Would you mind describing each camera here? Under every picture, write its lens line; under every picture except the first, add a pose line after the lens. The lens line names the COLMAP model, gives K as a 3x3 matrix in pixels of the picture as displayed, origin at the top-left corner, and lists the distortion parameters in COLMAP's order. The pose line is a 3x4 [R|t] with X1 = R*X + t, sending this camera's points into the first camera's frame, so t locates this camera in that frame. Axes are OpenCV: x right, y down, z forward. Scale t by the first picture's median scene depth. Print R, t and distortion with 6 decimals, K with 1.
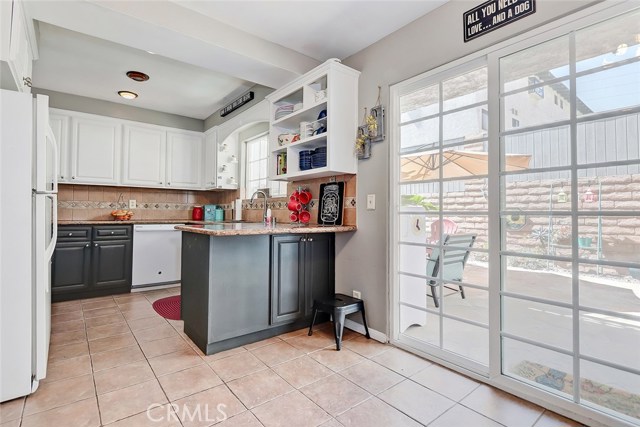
lens RADIAL K [[297.6, 0, 308.5], [0, 297.6, 205.0], [0, 0, 1]] dist [0.013172, -0.000527]
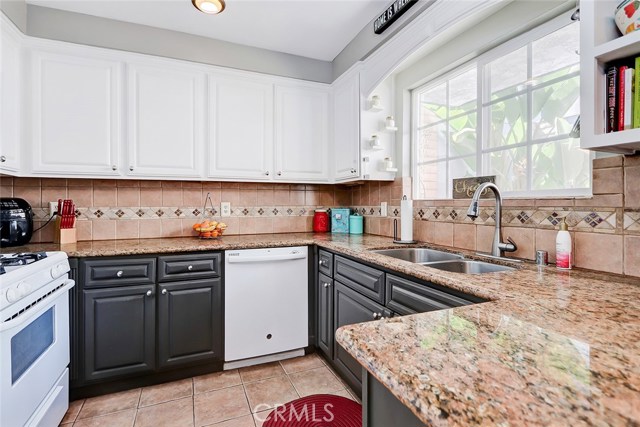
lens RADIAL K [[297.6, 0, 304.0], [0, 297.6, 207.8], [0, 0, 1]] dist [0.013172, -0.000527]
pose [[0.950897, -0.000467, -0.309508, -0.243251], [0.013194, 0.999151, 0.039030, -0.028057], [0.309227, -0.041197, 0.950096, 0.462636]]
